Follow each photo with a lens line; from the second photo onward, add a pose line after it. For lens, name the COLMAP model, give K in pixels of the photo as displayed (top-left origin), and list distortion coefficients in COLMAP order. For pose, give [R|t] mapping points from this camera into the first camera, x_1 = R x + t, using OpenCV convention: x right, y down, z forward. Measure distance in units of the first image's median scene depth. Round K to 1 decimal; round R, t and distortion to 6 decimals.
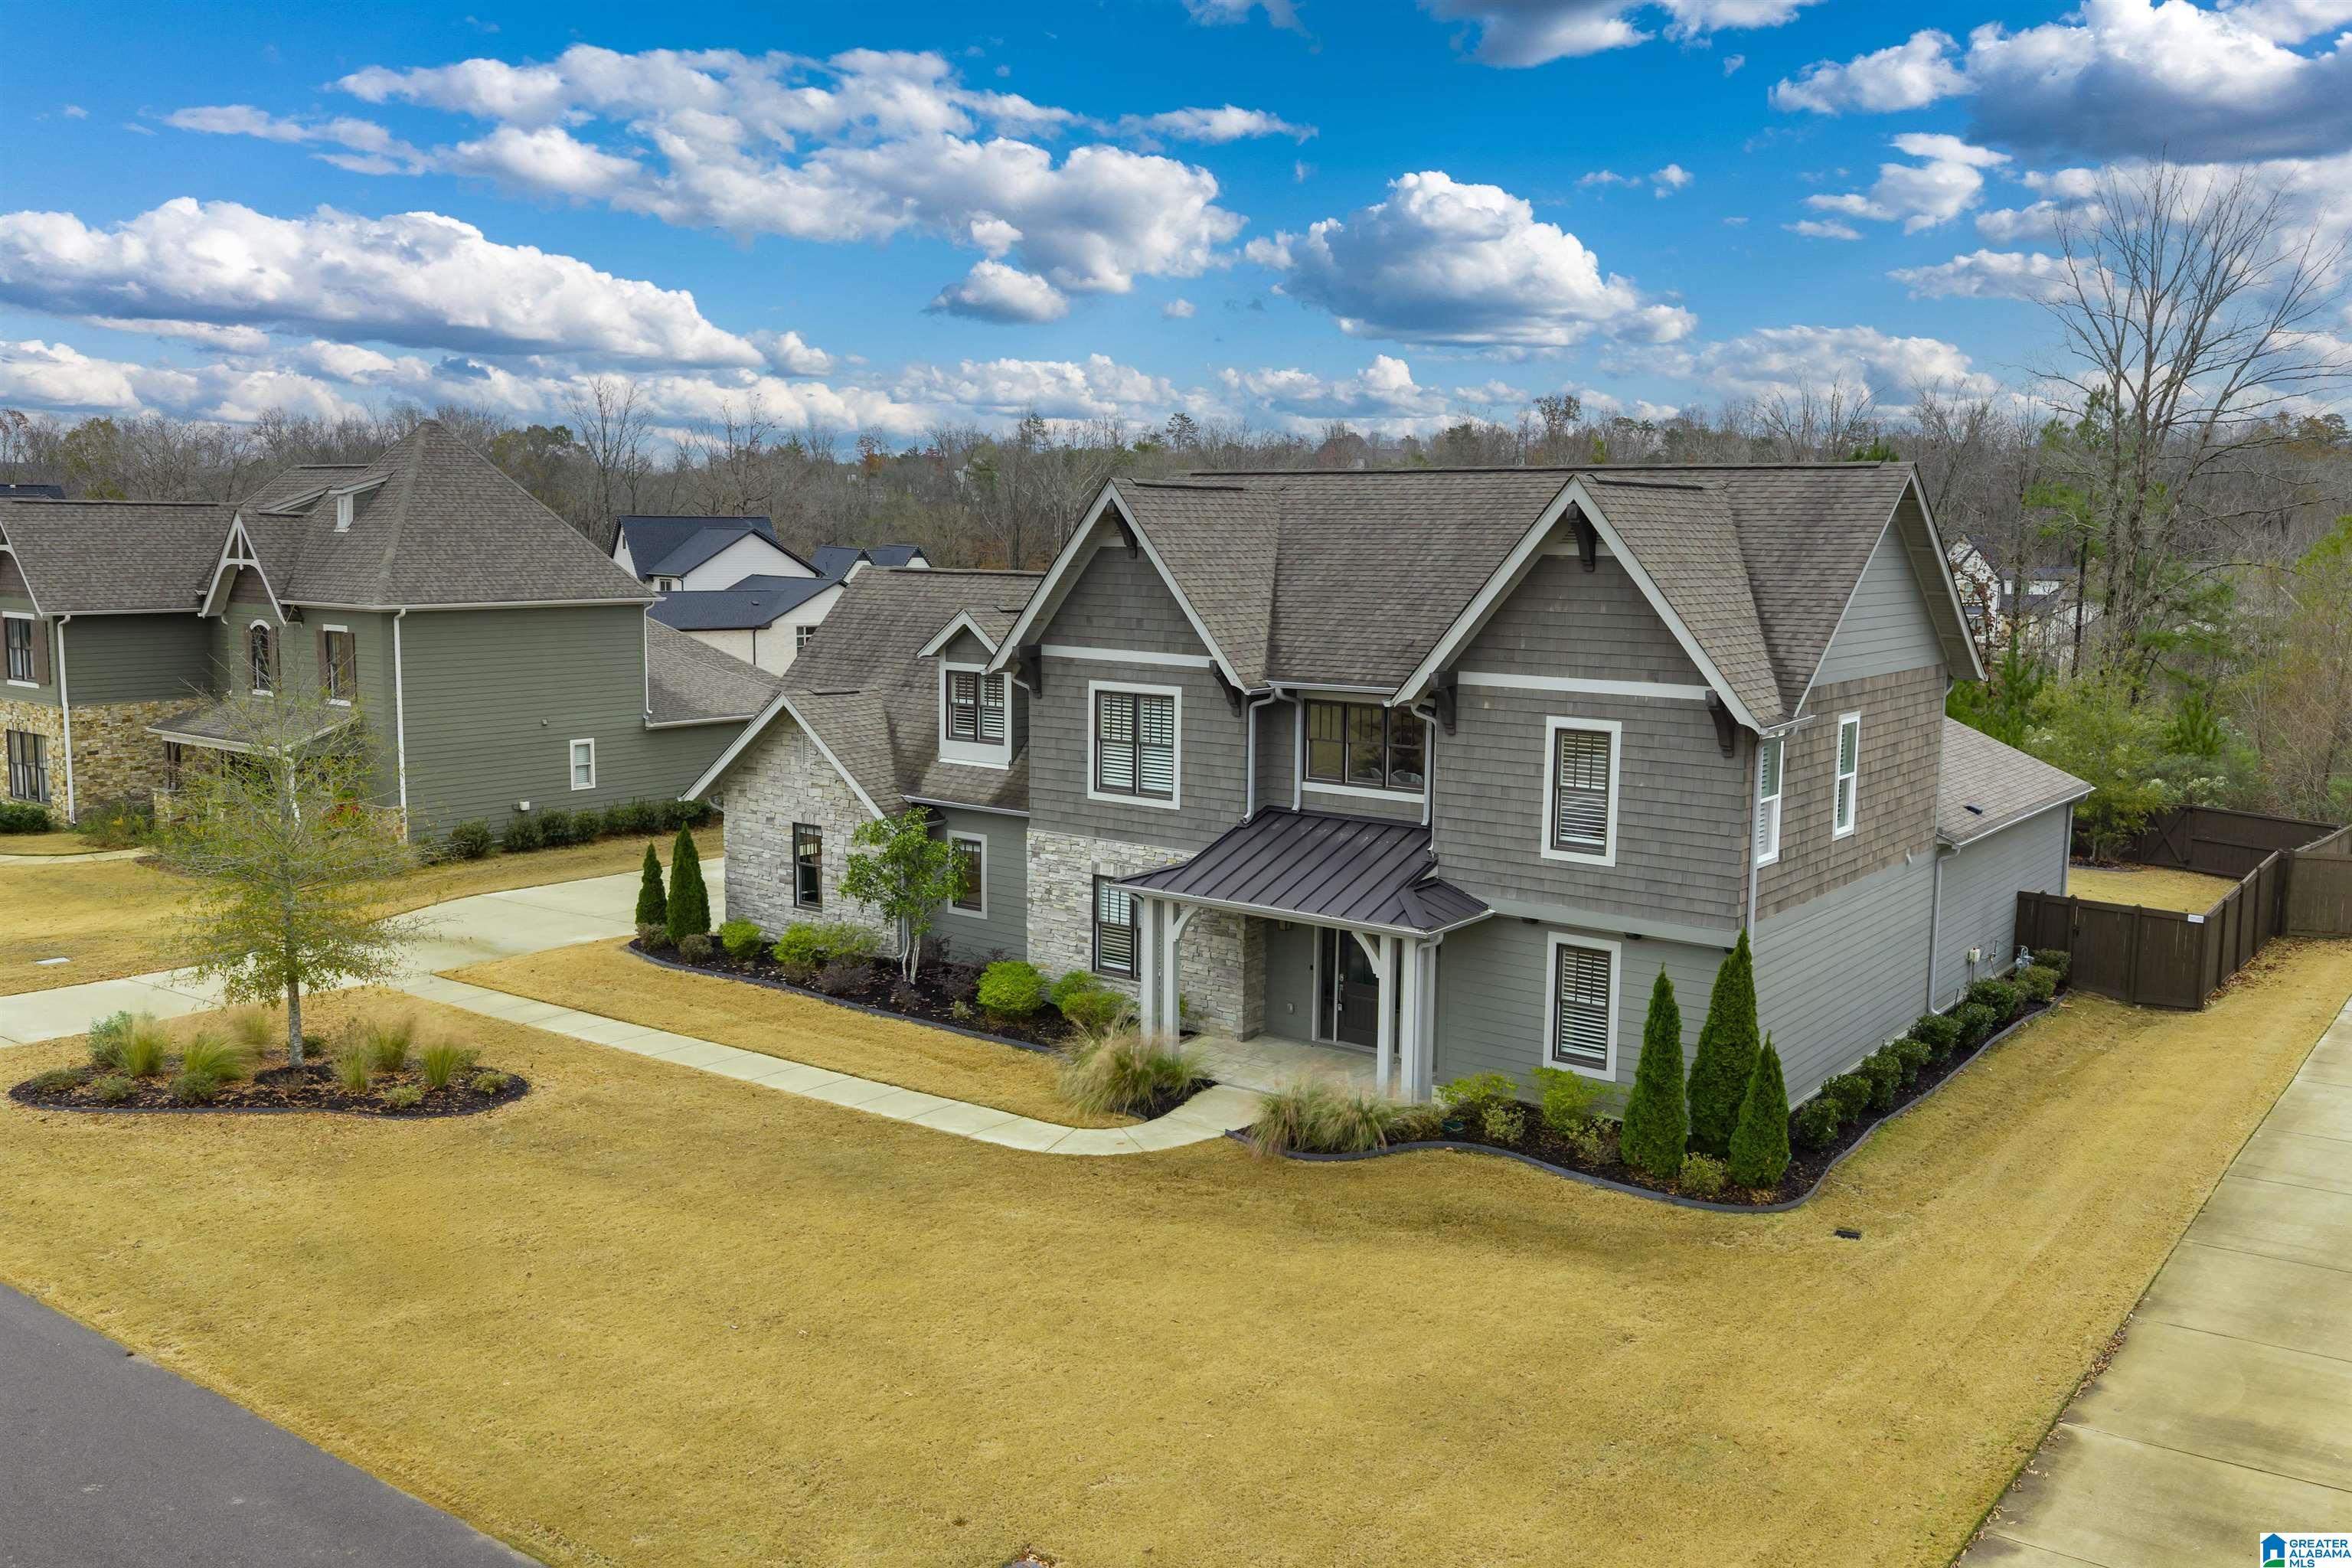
lens RADIAL K [[1940.6, 0, 1176.0], [0, 1940.6, 784.0], [0, 0, 1]] dist [0.012996, -0.000574]
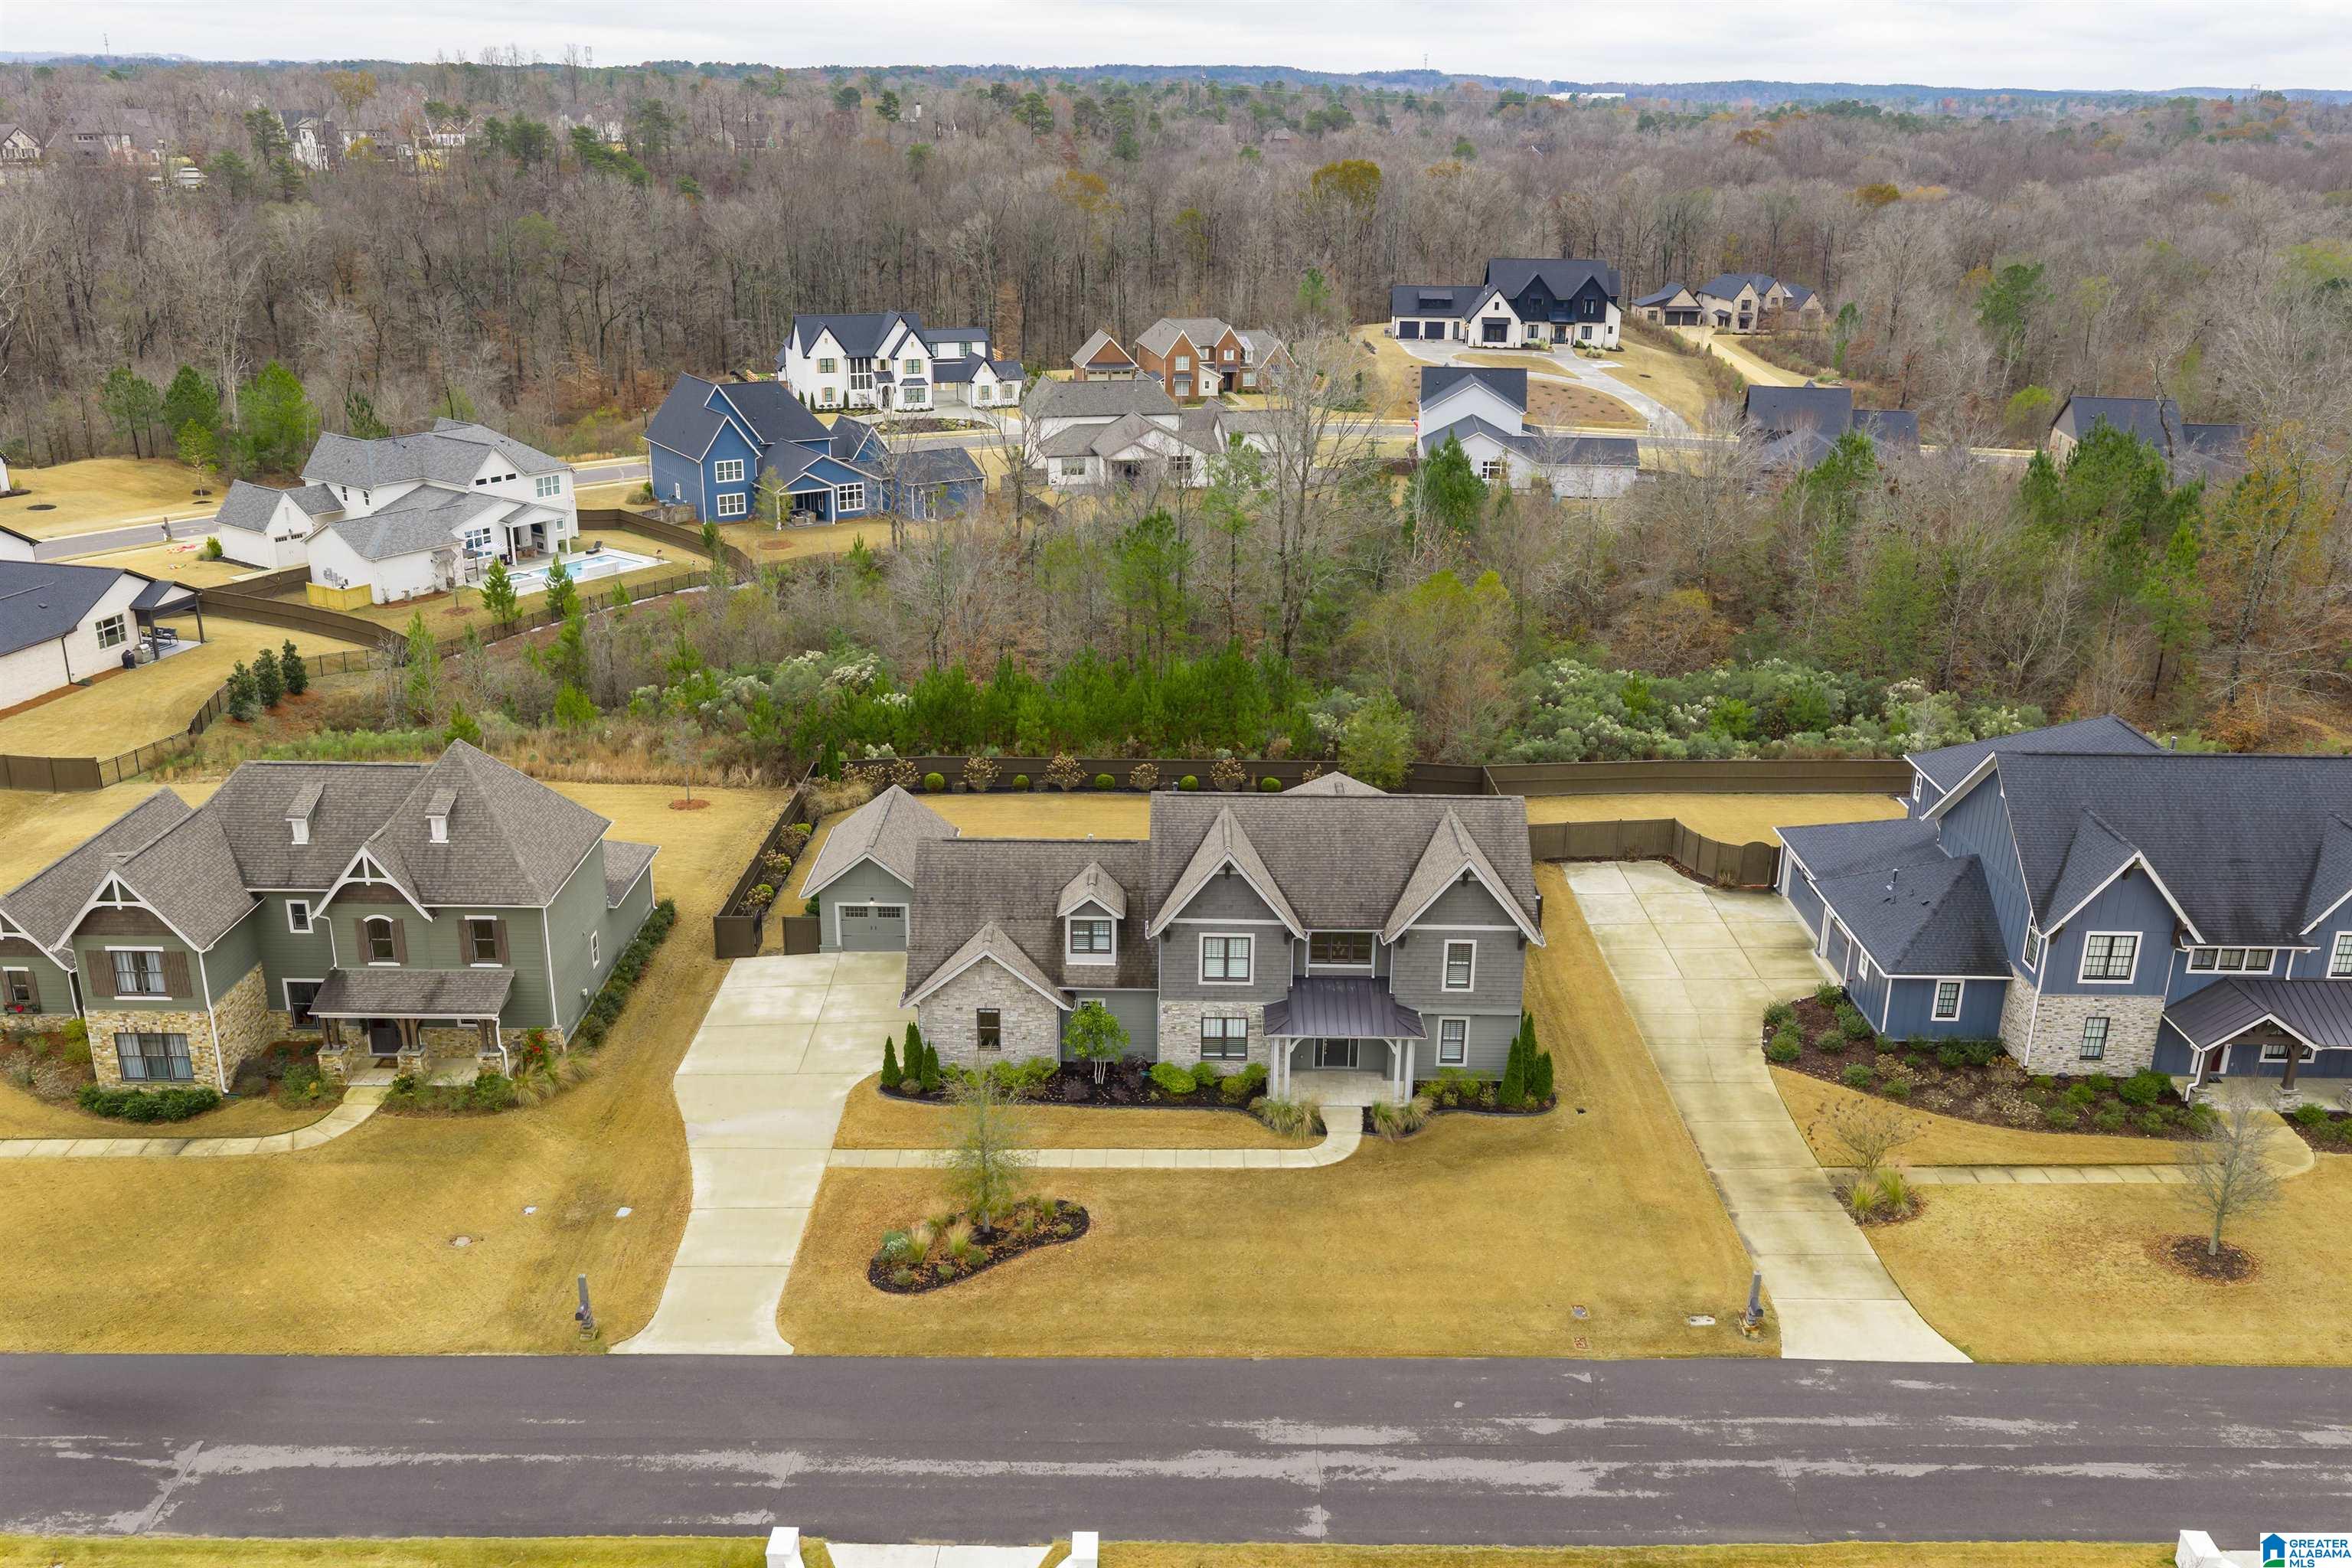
lens RADIAL K [[1940.6, 0, 1176.0], [0, 1940.6, 784.0], [0, 0, 1]] dist [0.012996, -0.000574]
pose [[0.795608, -0.203484, 0.570616, -1.427633], [0.076478, 0.968103, 0.238596, -0.826599], [-0.600965, -0.146190, 0.785792, -0.708792]]
